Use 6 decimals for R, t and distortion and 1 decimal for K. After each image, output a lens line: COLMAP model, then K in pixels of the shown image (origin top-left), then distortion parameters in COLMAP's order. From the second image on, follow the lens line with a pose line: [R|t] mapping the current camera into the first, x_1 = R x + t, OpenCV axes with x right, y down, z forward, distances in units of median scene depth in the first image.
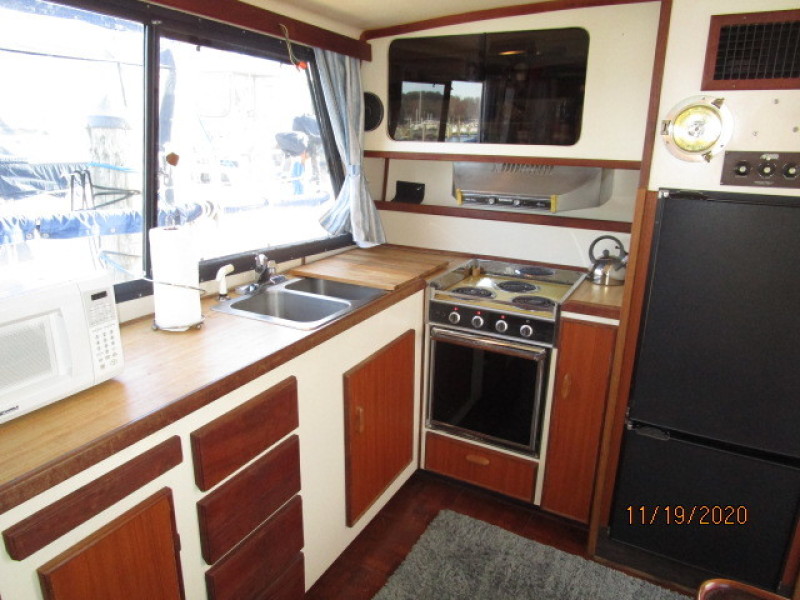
lens RADIAL K [[570.9, 0, 404.9], [0, 570.9, 298.7], [0, 0, 1]] dist [-0.026412, 0.008810]
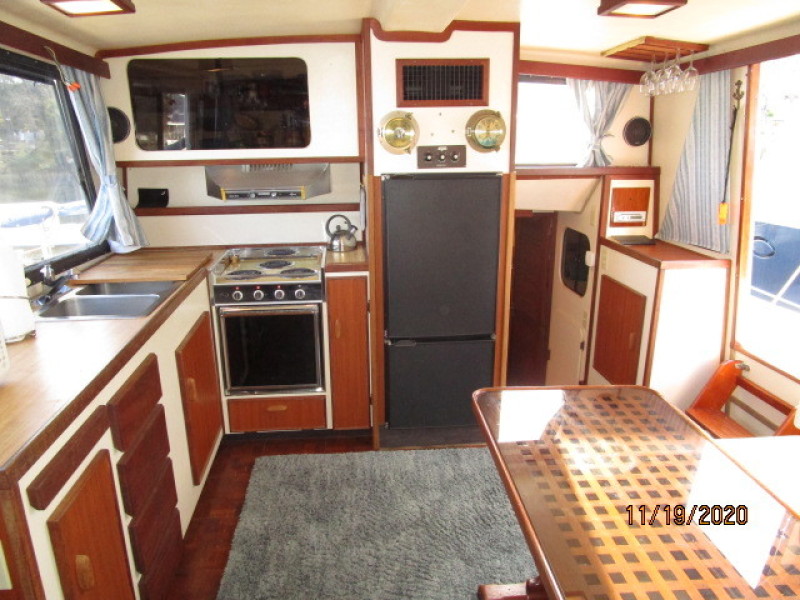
lens RADIAL K [[570.9, 0, 404.9], [0, 570.9, 298.7], [0, 0, 1]] dist [-0.026412, 0.008810]
pose [[0.826524, -0.181173, 0.532948, -0.265150], [0.183721, 0.981765, 0.048822, 0.046332], [-0.532075, 0.057562, 0.844738, -0.194350]]
